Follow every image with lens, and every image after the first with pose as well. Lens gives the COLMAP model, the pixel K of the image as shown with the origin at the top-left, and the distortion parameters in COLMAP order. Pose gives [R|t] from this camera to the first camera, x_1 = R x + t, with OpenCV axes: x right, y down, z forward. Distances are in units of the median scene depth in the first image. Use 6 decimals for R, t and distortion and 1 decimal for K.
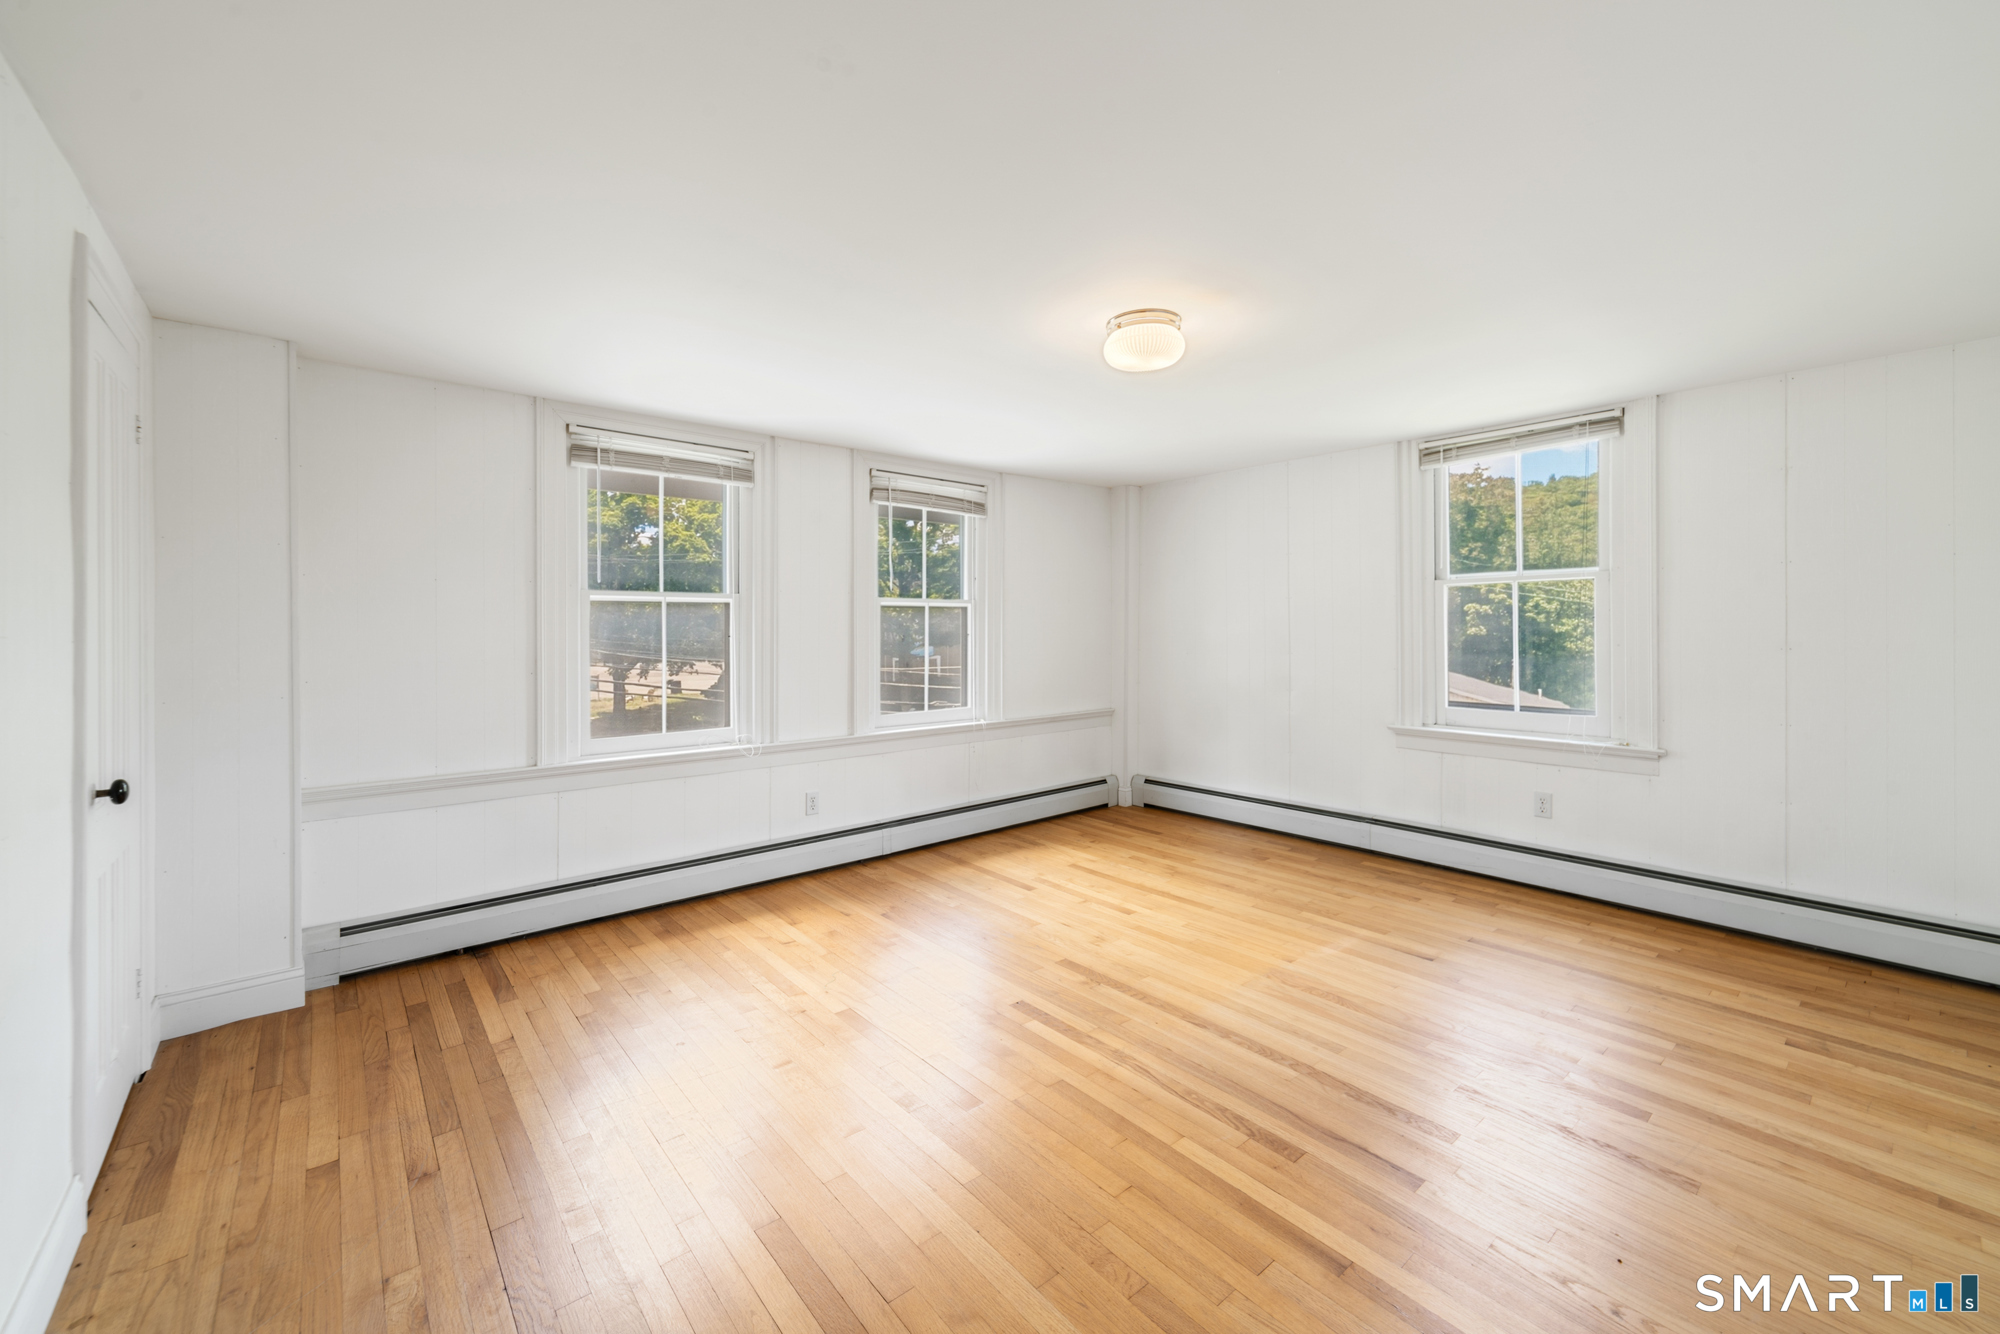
lens RADIAL K [[798.8, 0, 1004.3], [0, 798.8, 622.9], [0, 0, 1]] dist [0.000366, 0.000123]
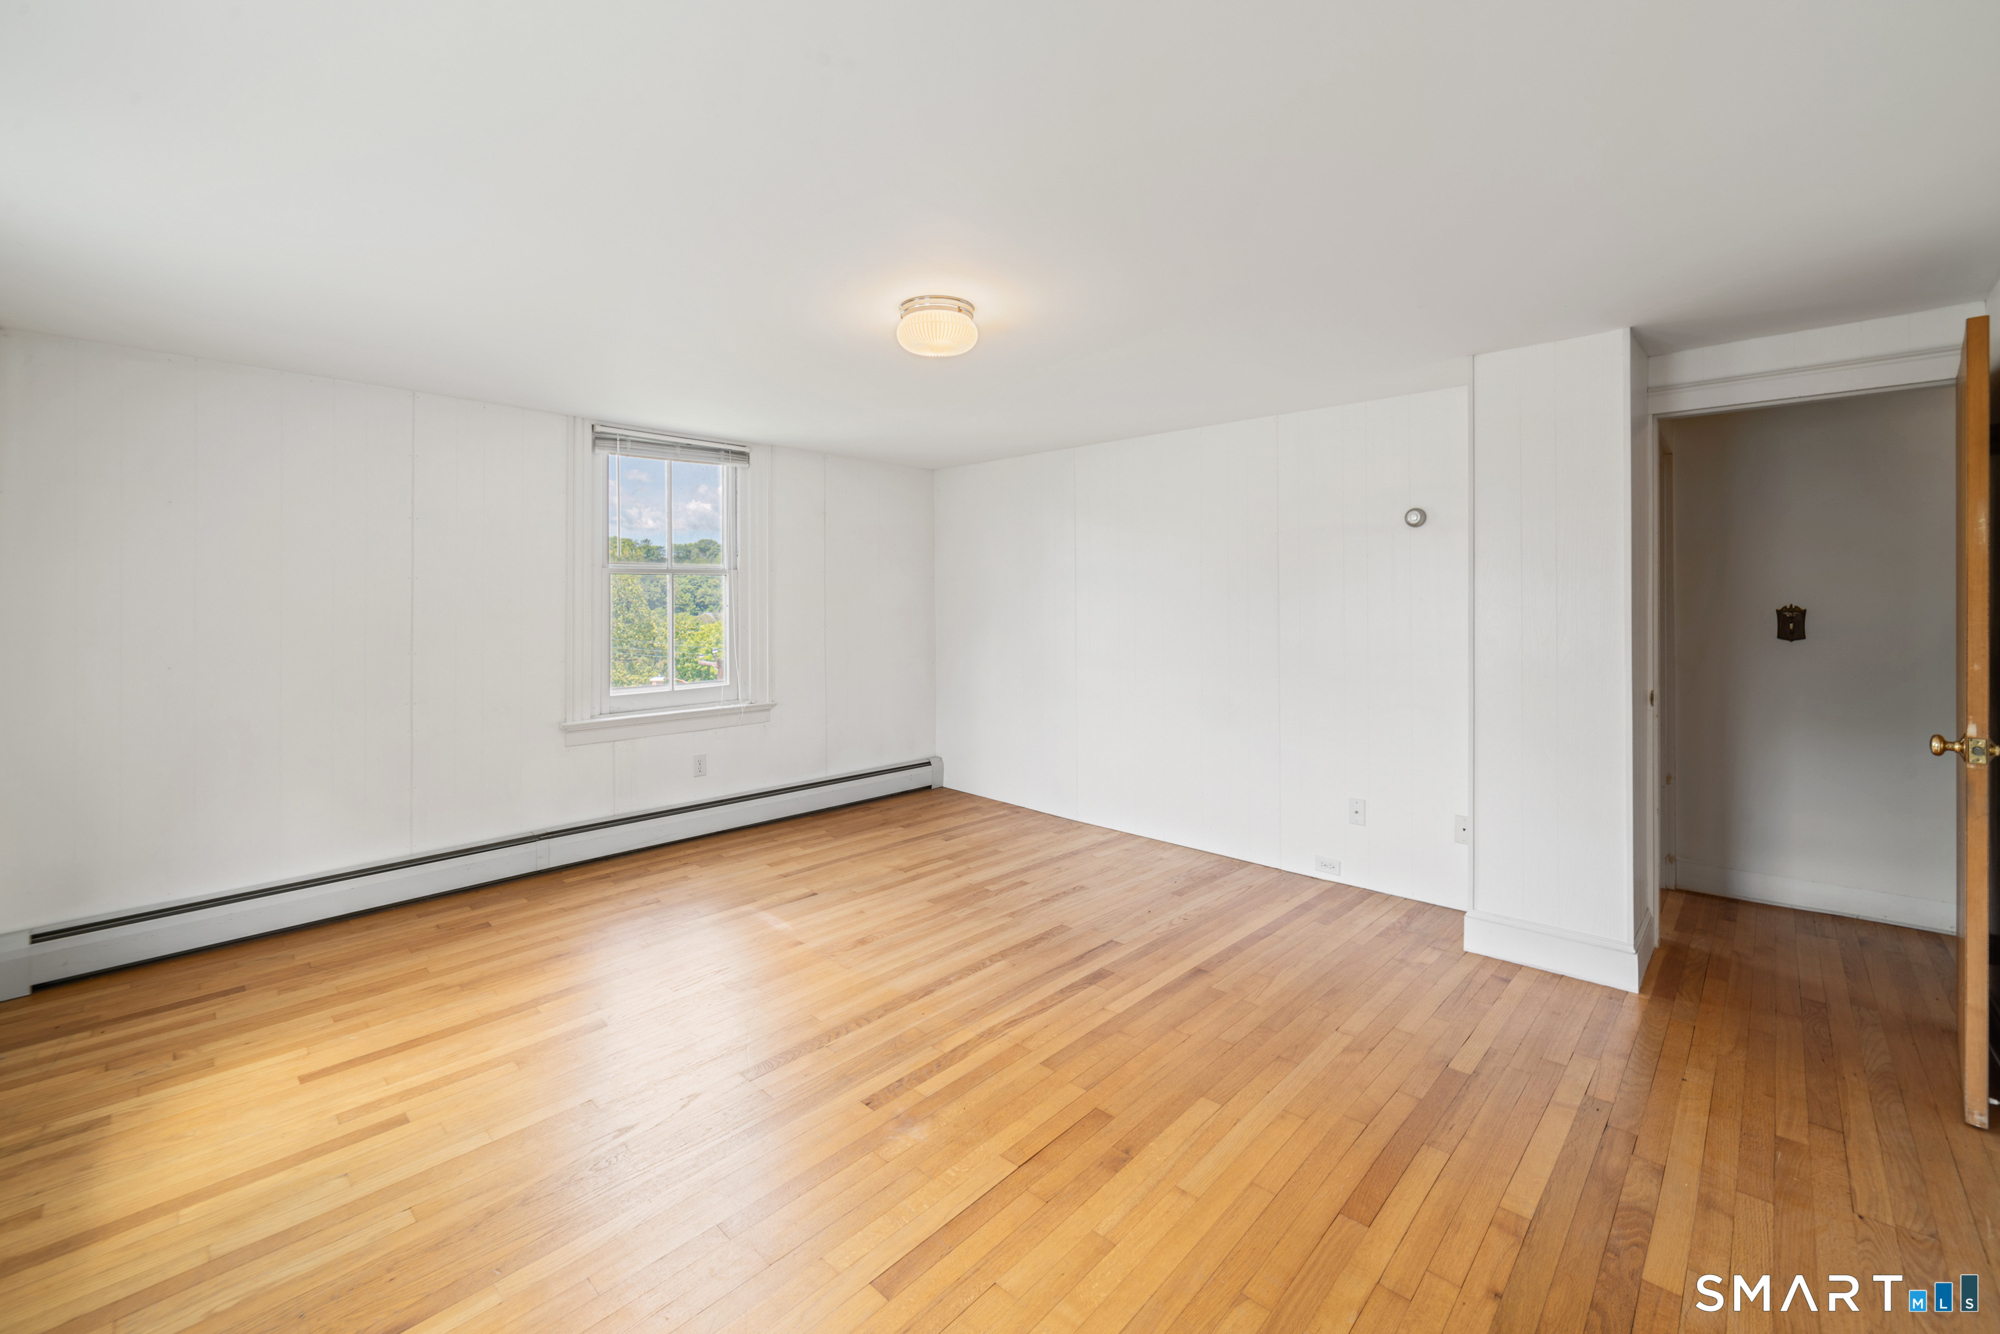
lens RADIAL K [[798.8, 0, 1004.3], [0, 798.8, 622.9], [0, 0, 1]] dist [0.000366, 0.000123]
pose [[-0.108369, -0.012731, 0.994029, -0.799490], [0.004555, 0.999901, 0.013302, 0.006028], [-0.994100, 0.005969, -0.108300, 1.010784]]
